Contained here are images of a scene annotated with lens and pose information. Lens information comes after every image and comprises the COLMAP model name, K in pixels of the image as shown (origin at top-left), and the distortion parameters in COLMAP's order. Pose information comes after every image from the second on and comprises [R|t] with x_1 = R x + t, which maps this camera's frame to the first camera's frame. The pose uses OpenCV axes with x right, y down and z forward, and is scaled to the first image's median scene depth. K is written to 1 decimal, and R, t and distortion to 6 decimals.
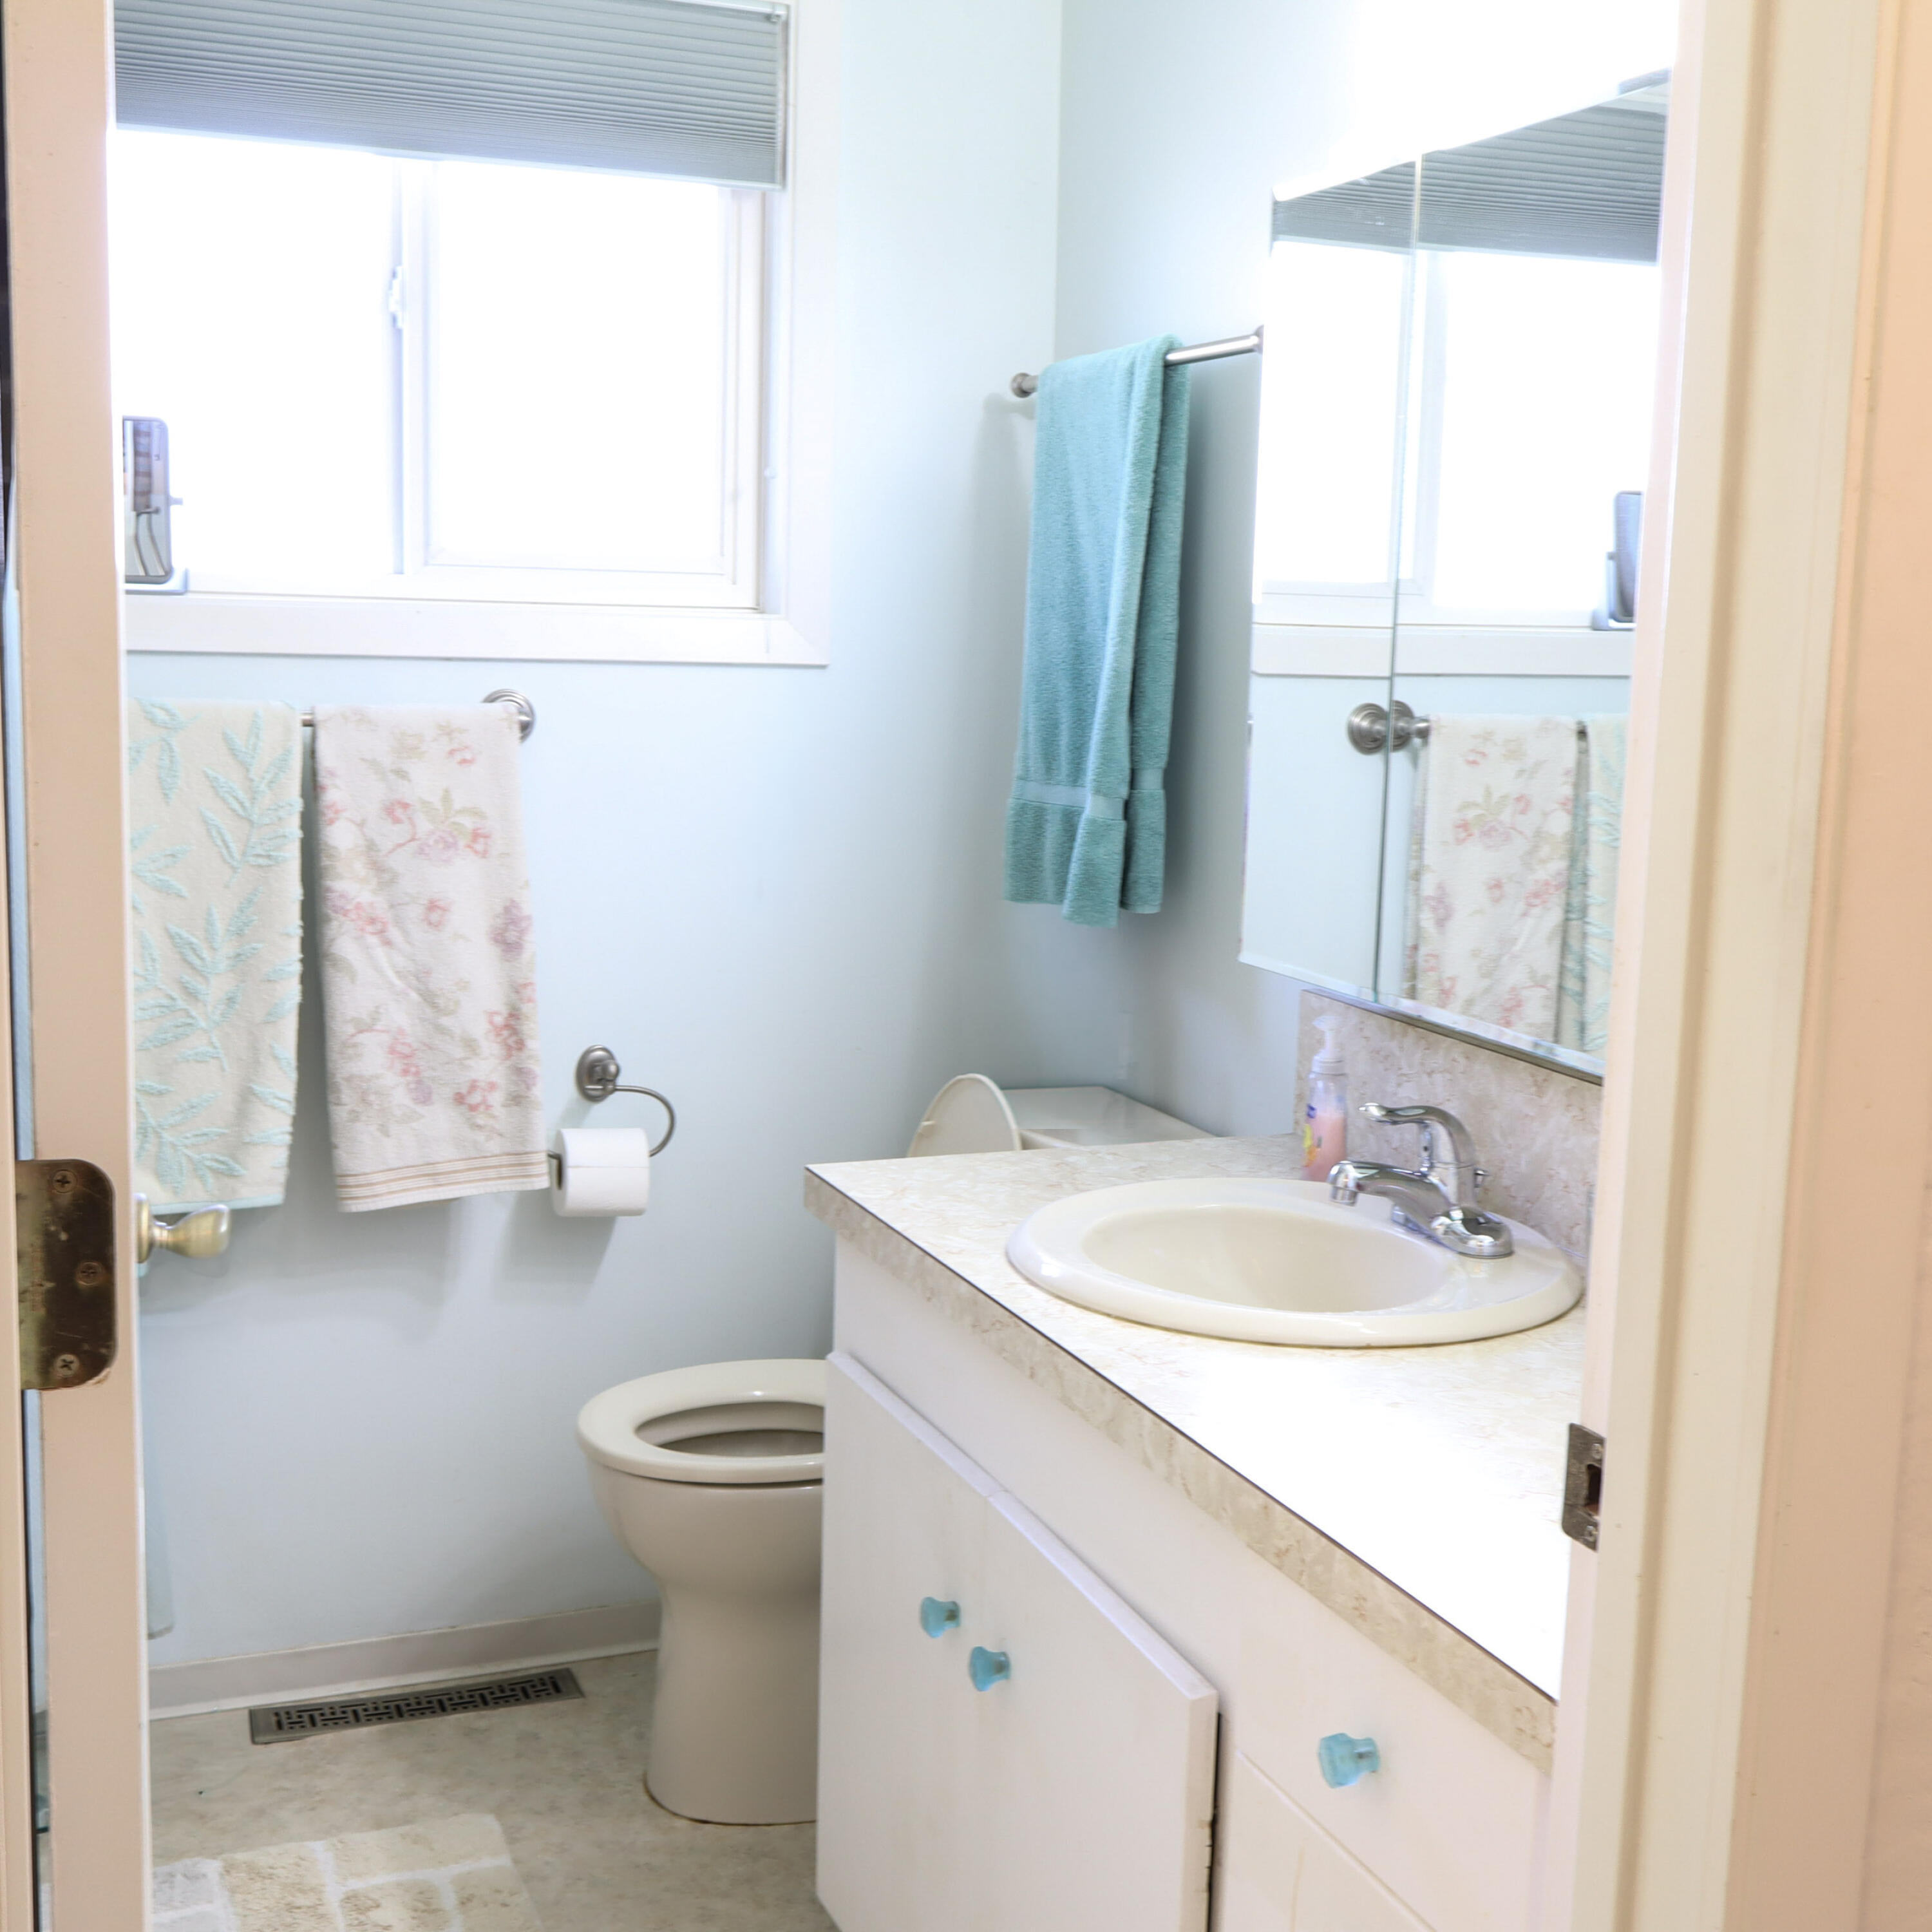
lens RADIAL K [[2383.7, 0, 967.5], [0, 2383.7, 962.6], [0, 0, 1]] dist [-0.004636, 0.000000]
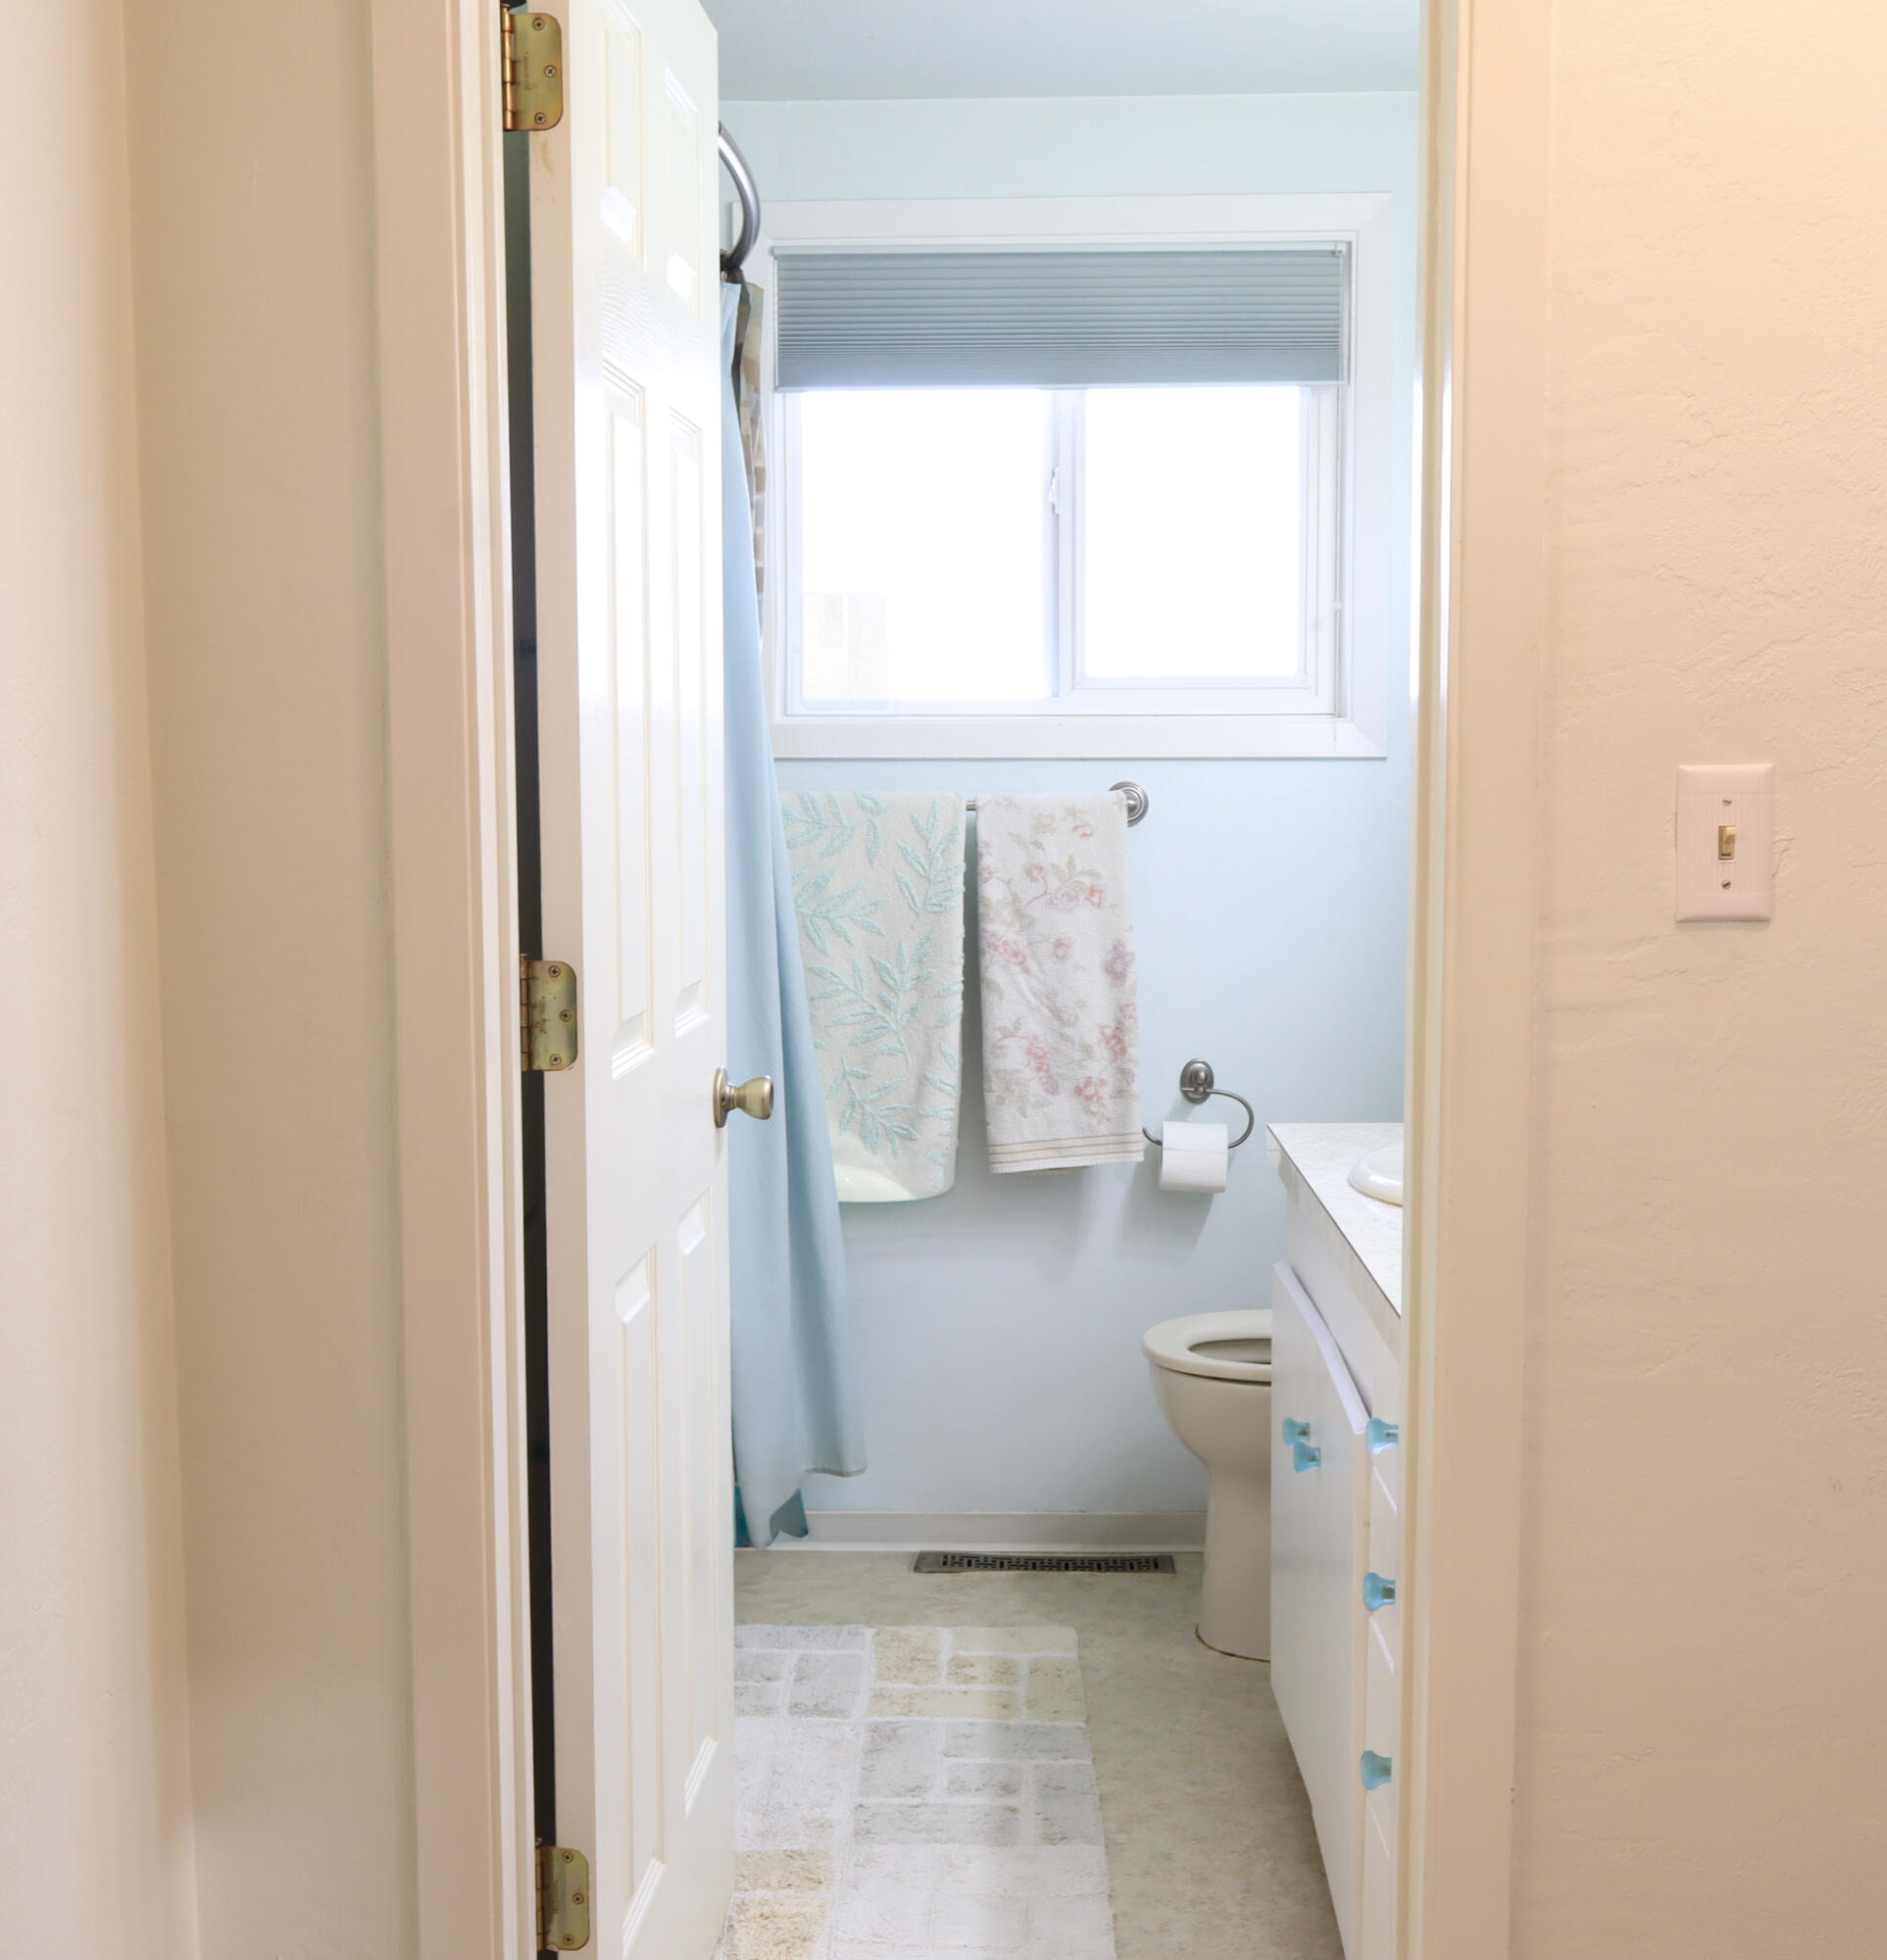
lens RADIAL K [[2547.1, 0, 942.6], [0, 2547.1, 981.3], [0, 0, 1]] dist [-0.003329, 0.000000]
pose [[0.915118, 0.007025, -0.403124, 0.289205], [-0.027846, 0.998562, -0.045811, 0.064161], [0.402222, 0.053148, 0.913998, -0.324631]]
